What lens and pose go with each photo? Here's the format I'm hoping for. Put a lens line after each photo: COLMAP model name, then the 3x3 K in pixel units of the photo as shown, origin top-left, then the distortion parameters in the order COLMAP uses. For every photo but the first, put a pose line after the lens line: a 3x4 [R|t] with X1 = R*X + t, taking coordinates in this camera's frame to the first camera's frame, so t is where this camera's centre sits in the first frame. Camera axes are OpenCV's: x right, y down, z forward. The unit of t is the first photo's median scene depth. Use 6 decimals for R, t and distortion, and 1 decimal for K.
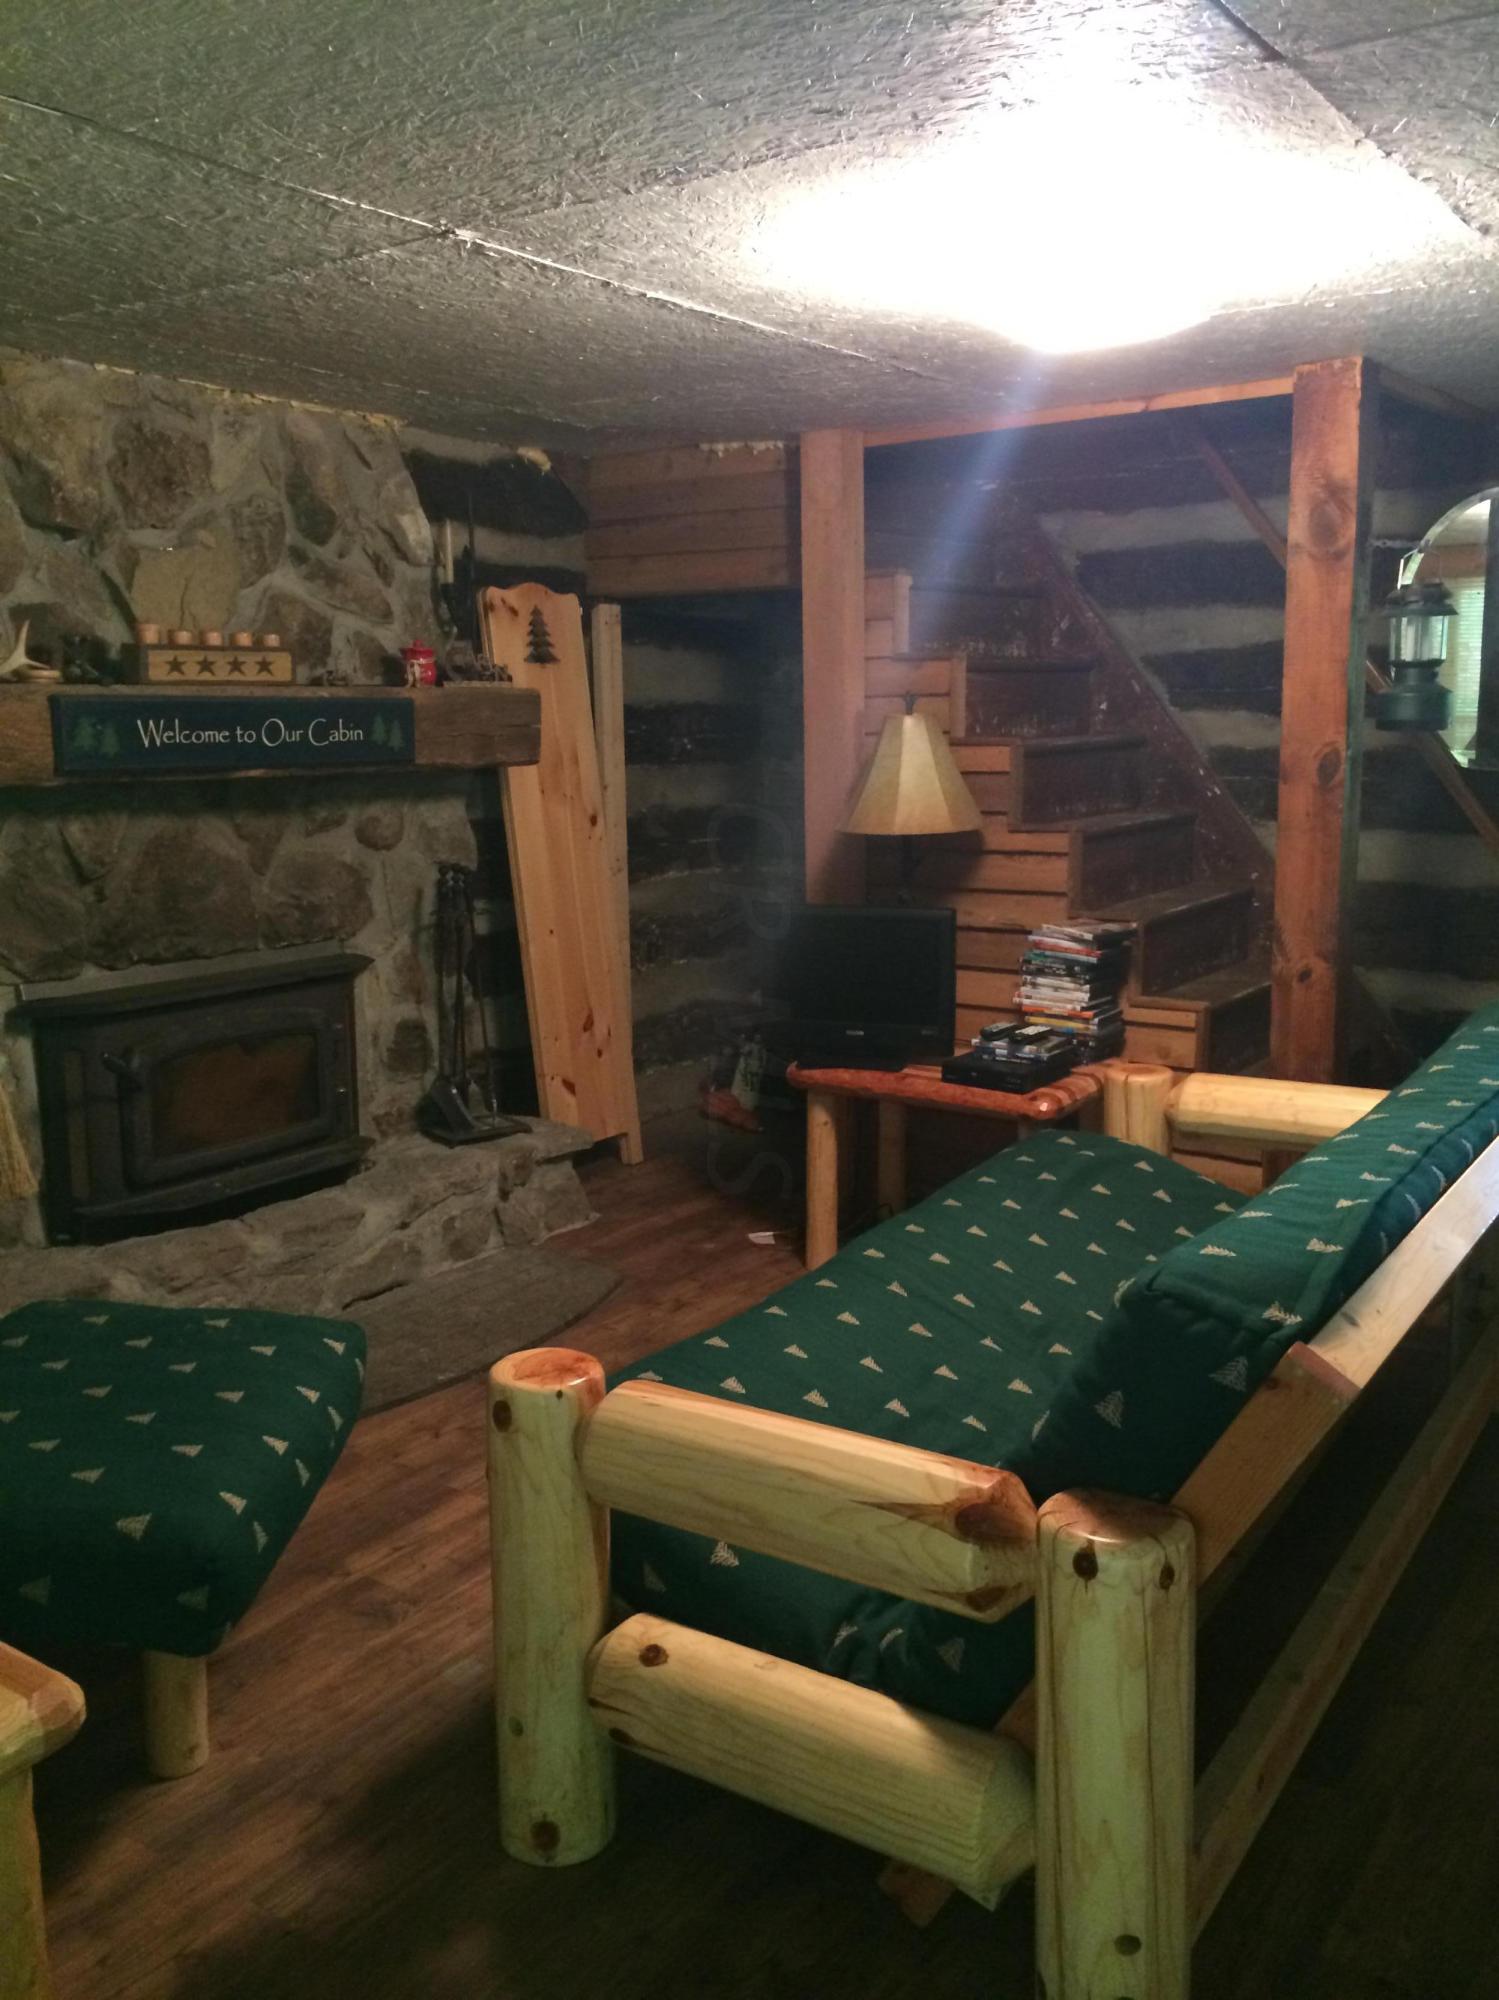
lens RADIAL K [[1740.0, 0, 750.5], [0, 1740.0, 997.2], [0, 0, 1]] dist [0.093924, -0.069352]
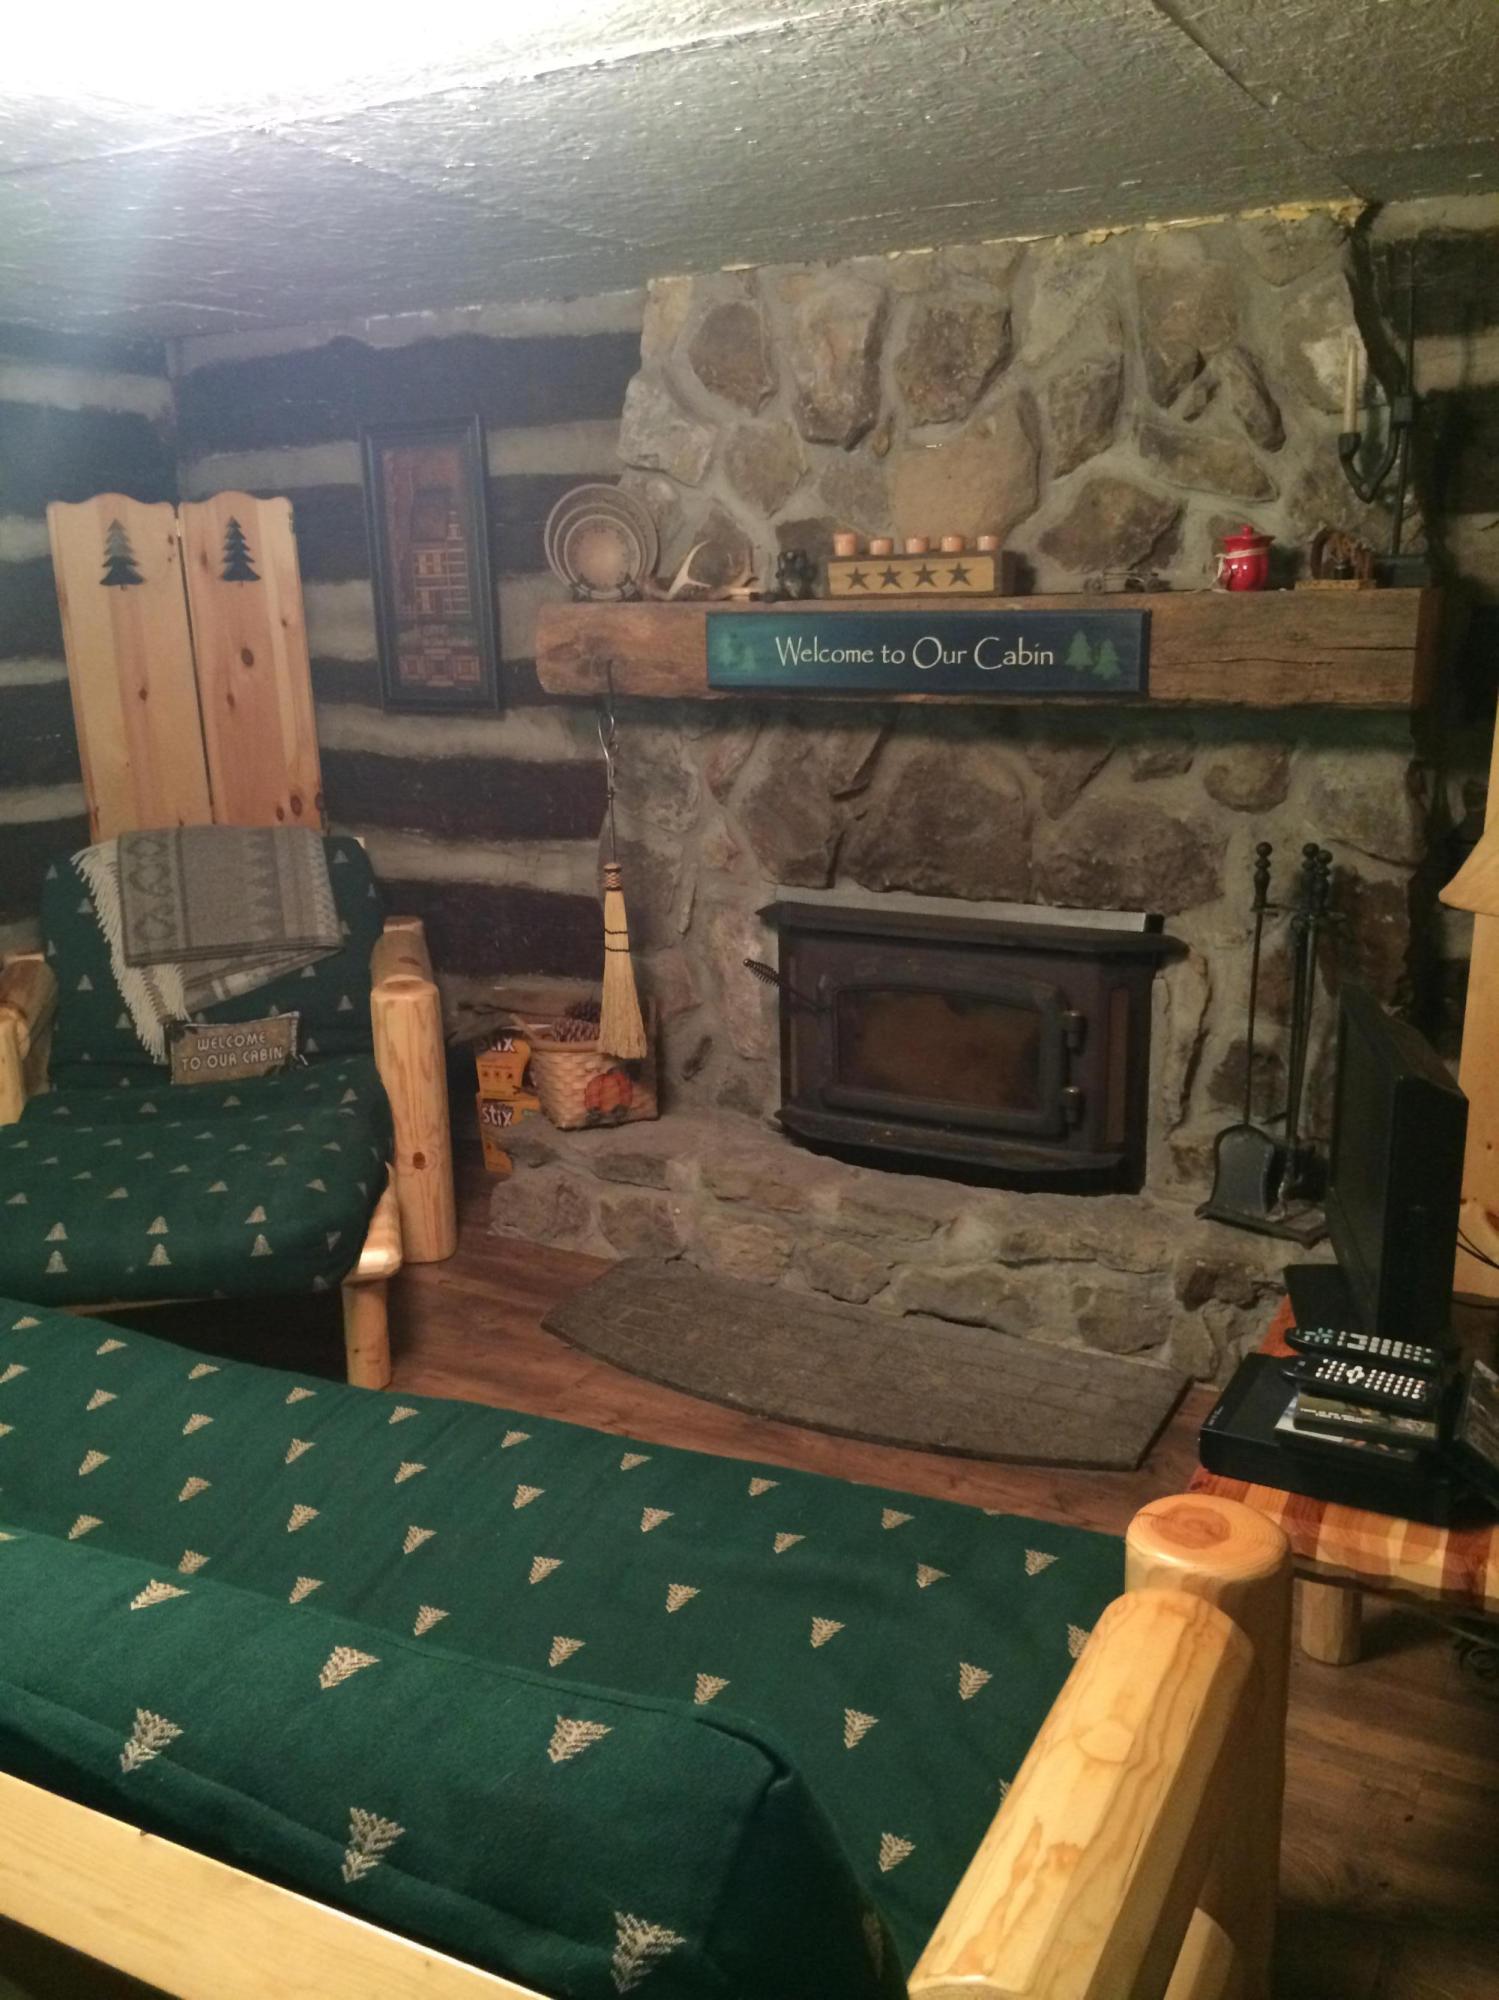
lens RADIAL K [[1740.0, 0, 749.9], [0, 1740.0, 1006.6], [0, 0, 1]] dist [0.093924, -0.069352]
pose [[0.100800, 0.227183, -0.968621, 0.573029], [-0.158364, 0.964831, 0.209814, -0.142083], [0.982222, 0.132245, 0.133232, 0.781541]]
